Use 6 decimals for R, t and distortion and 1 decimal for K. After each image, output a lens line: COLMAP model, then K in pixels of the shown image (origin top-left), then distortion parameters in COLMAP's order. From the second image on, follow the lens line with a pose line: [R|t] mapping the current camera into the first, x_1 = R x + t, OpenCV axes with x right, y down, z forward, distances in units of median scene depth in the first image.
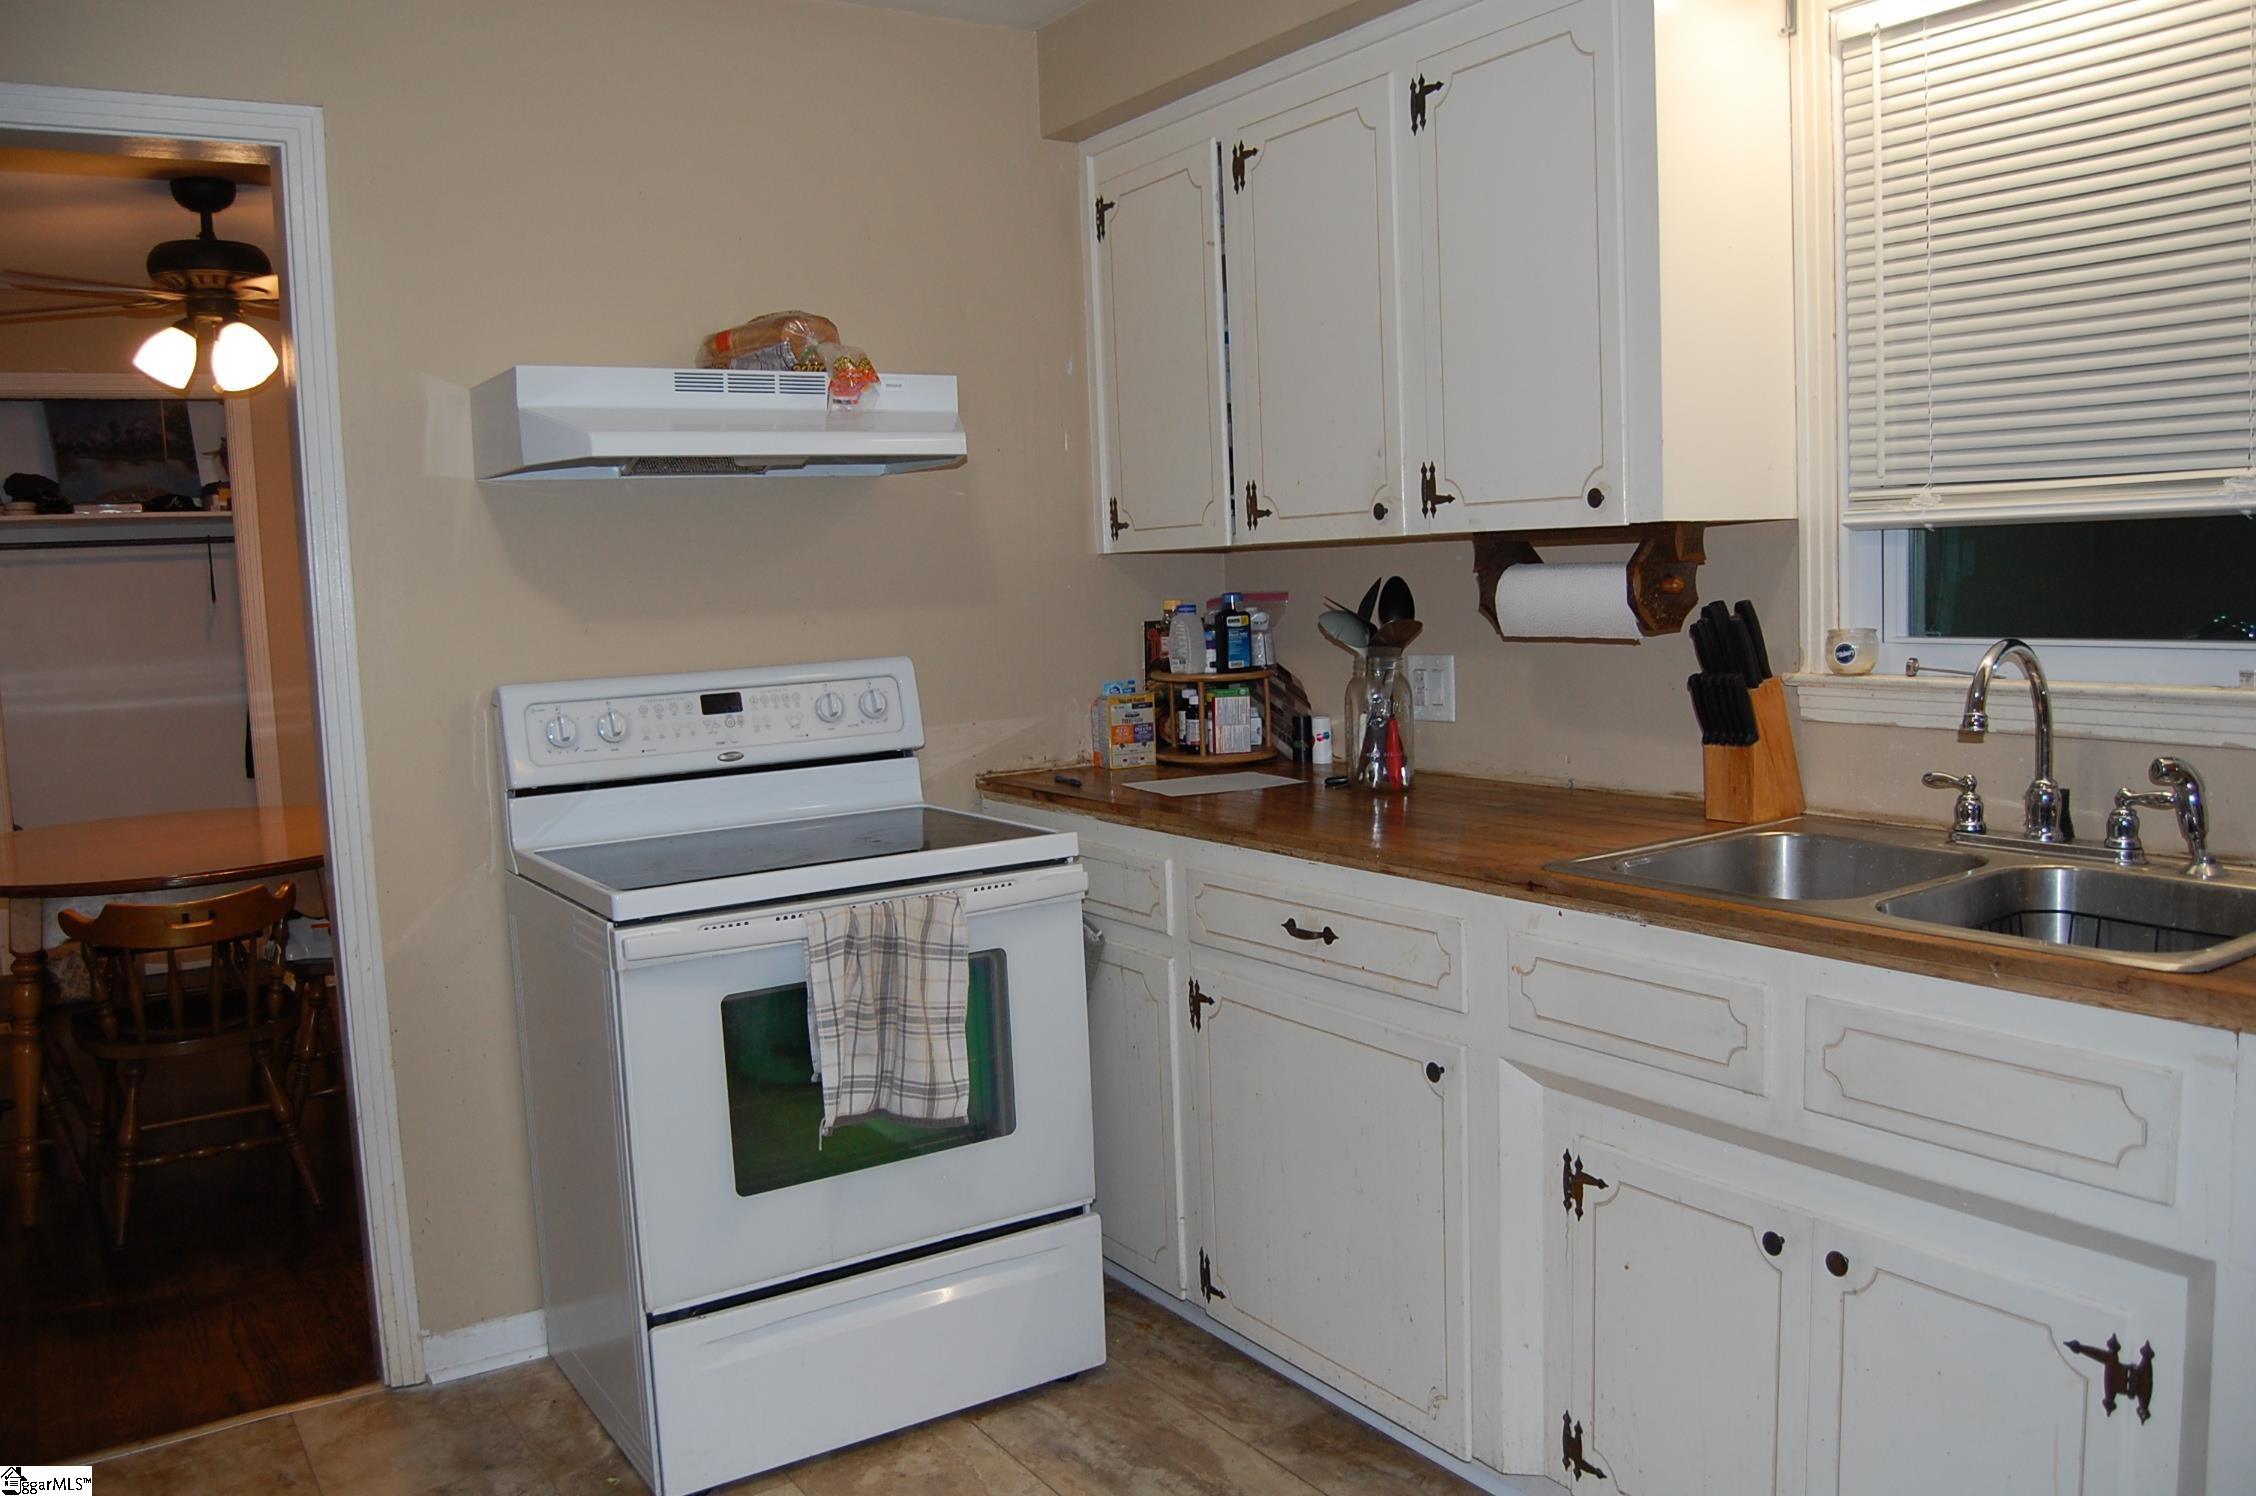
lens RADIAL K [[1773.1, 0, 1128.0], [0, 1773.1, 748.0], [0, 0, 1]] dist [-0.094483, 0.040553]
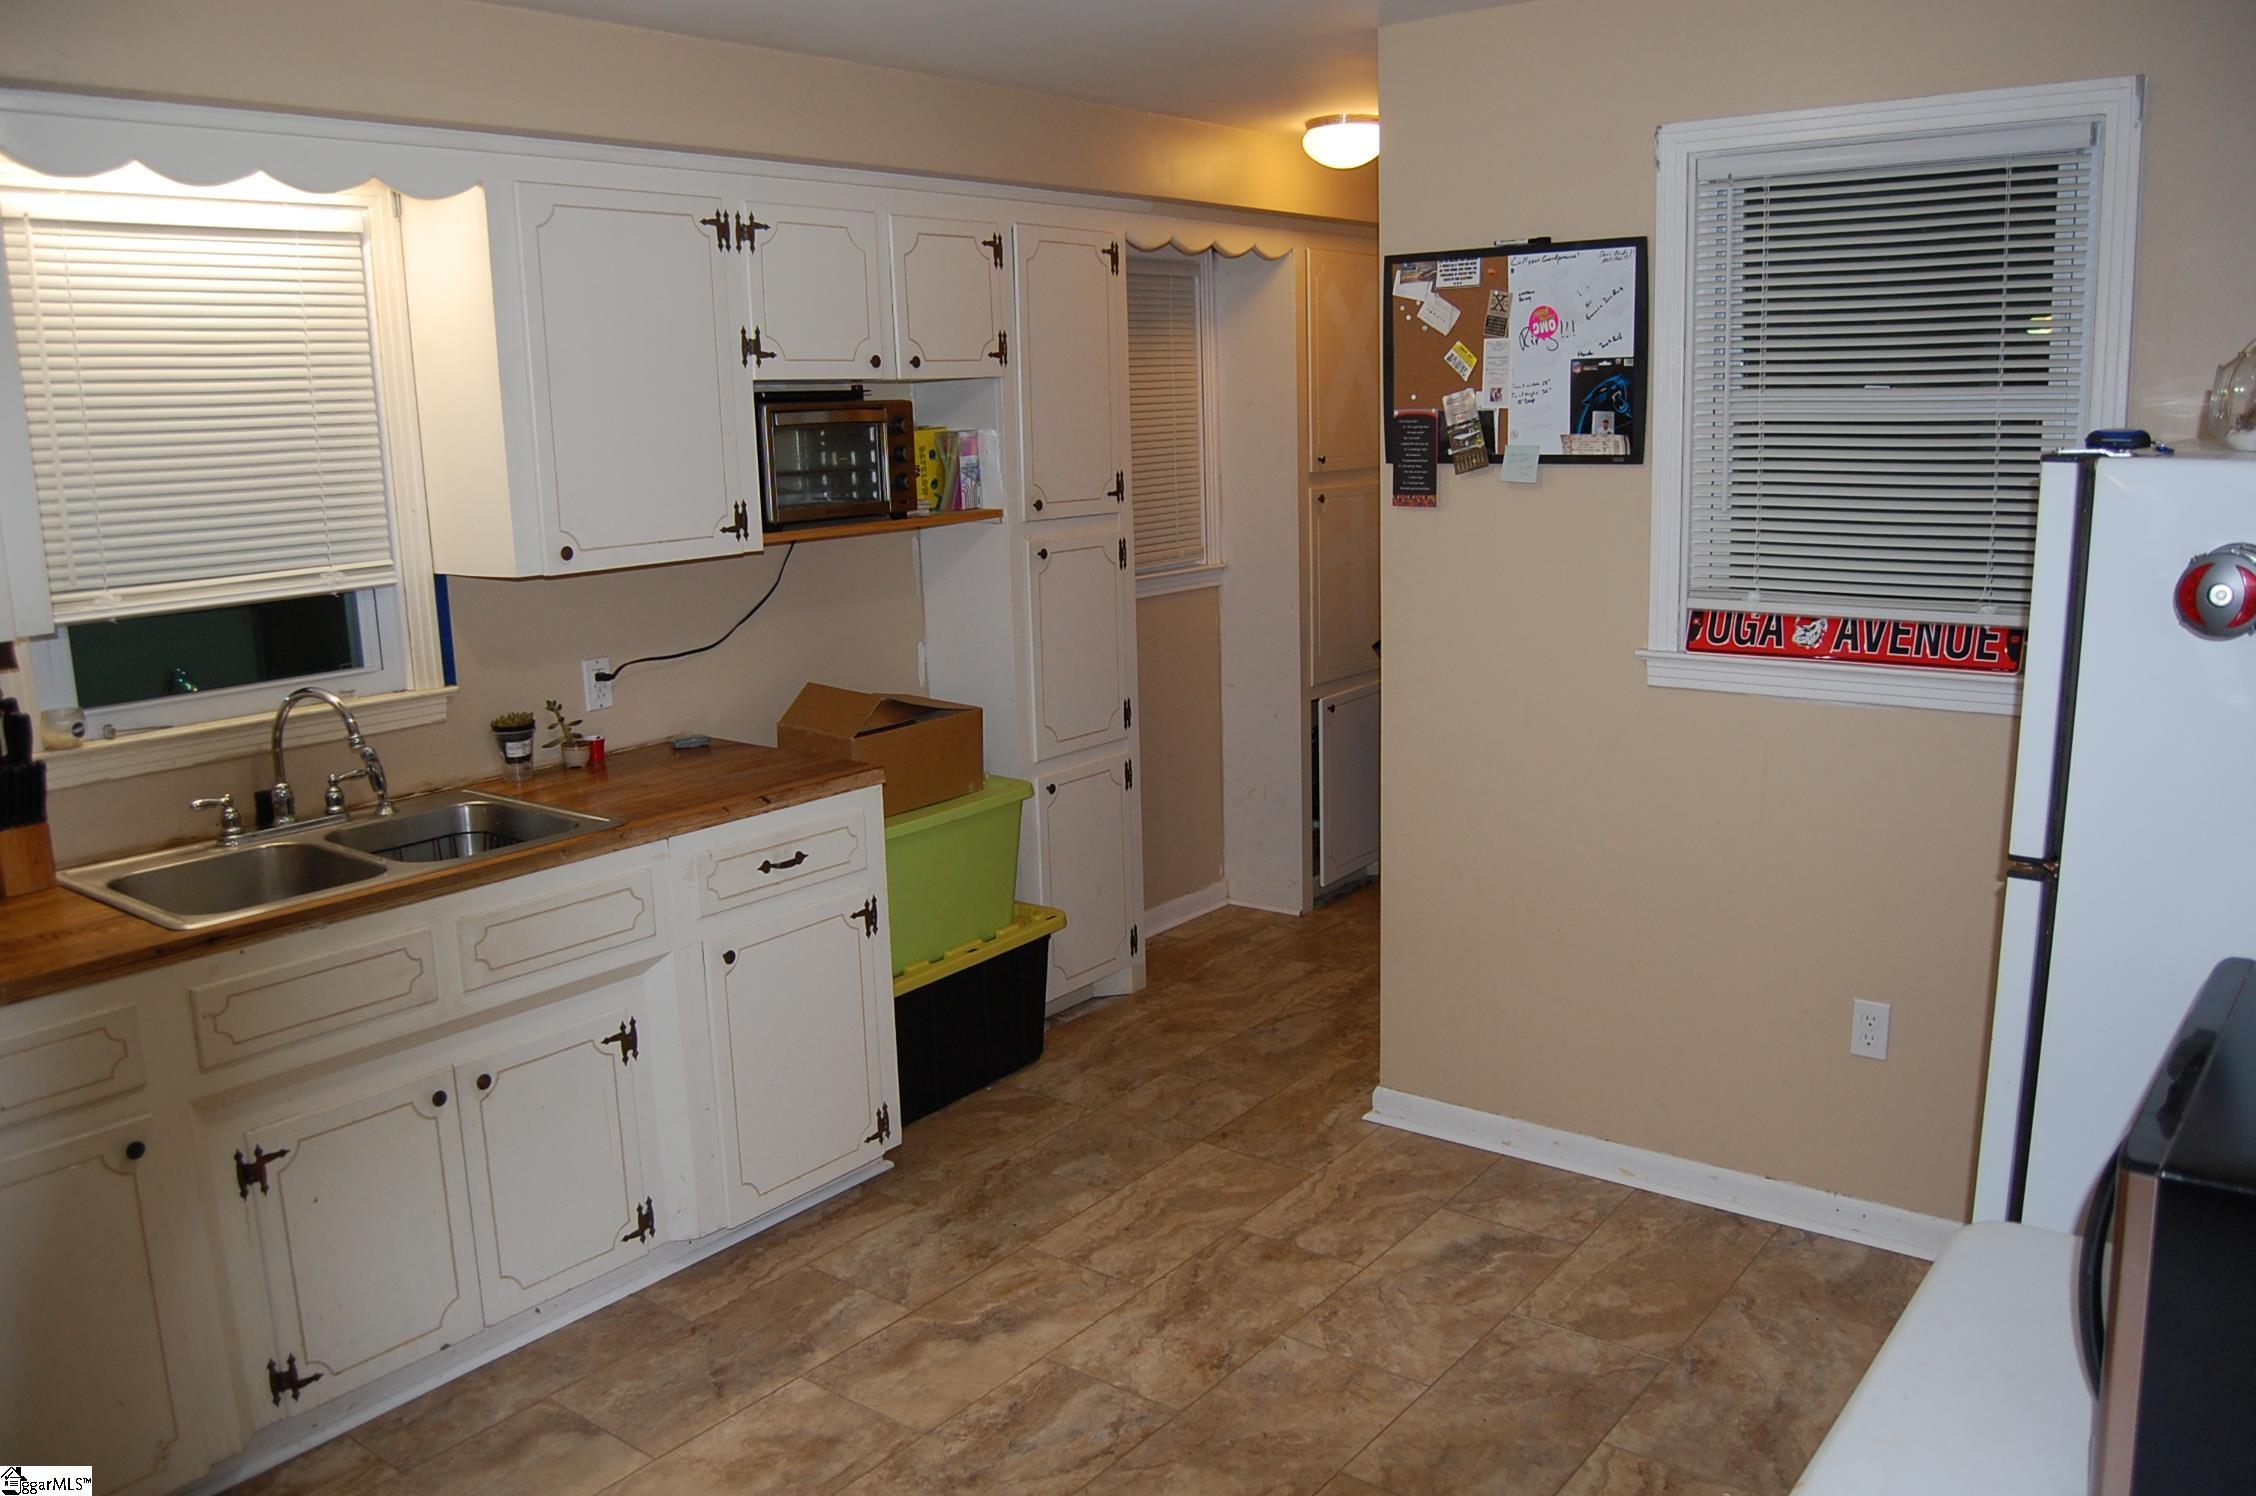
lens RADIAL K [[1773.1, 0, 1128.0], [0, 1773.1, 748.0], [0, 0, 1]] dist [-0.094483, 0.040553]
pose [[-0.325344, -0.130344, 0.936569, -1.080174], [0.140898, 0.972715, 0.184319, -0.181457], [-0.935040, 0.191928, -0.298102, 0.770425]]
